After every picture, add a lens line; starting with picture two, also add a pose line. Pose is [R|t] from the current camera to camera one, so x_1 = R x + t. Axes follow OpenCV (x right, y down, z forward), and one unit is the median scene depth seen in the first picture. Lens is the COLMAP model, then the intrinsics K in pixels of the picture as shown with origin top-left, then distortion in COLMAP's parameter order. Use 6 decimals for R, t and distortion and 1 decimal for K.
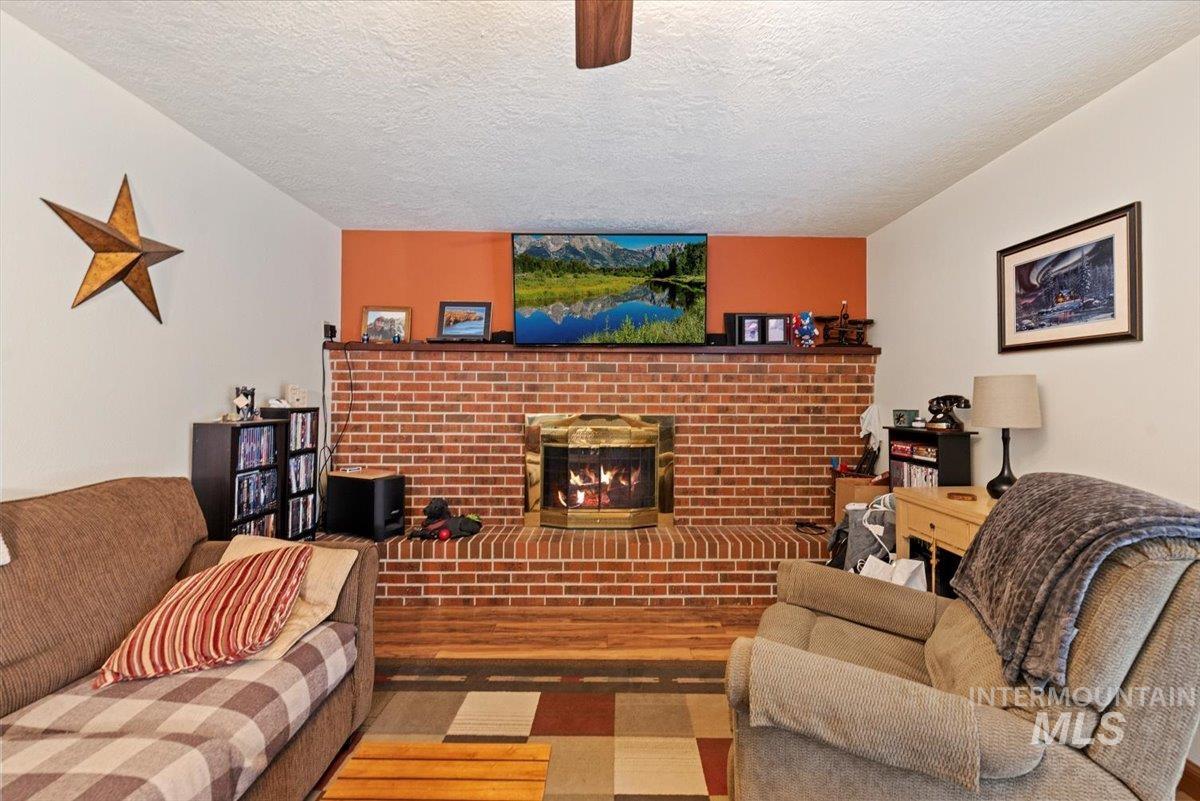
lens RADIAL K [[573.6, 0, 605.8], [0, 573.6, 388.7], [0, 0, 1]] dist [0.000348, 0.000245]
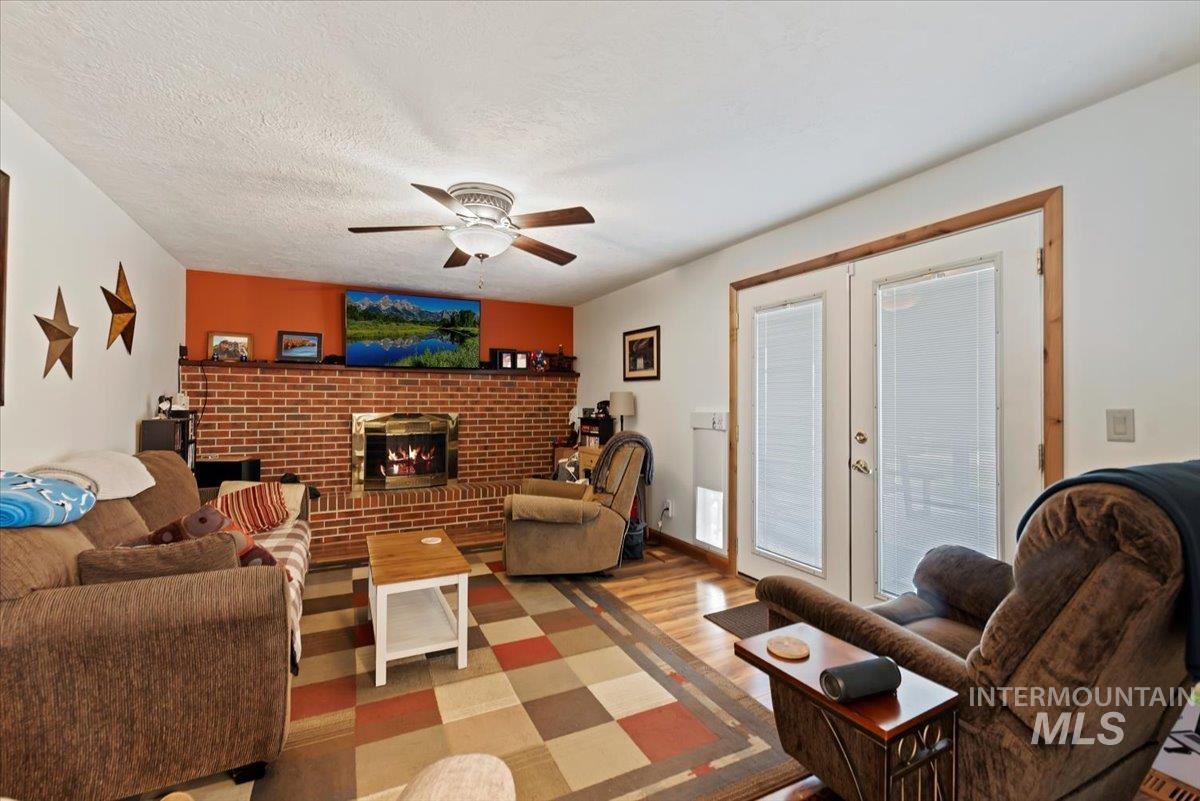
lens RADIAL K [[521.3, 0, 607.2], [0, 521.3, 397.8], [0, 0, 1]] dist [0.000970, -0.000305]
pose [[0.899597, 0.000539, 0.436721, -0.135182], [-0.004541, 0.999957, 0.008119, -0.008900], [-0.436697, -0.009287, 0.899561, -0.452176]]
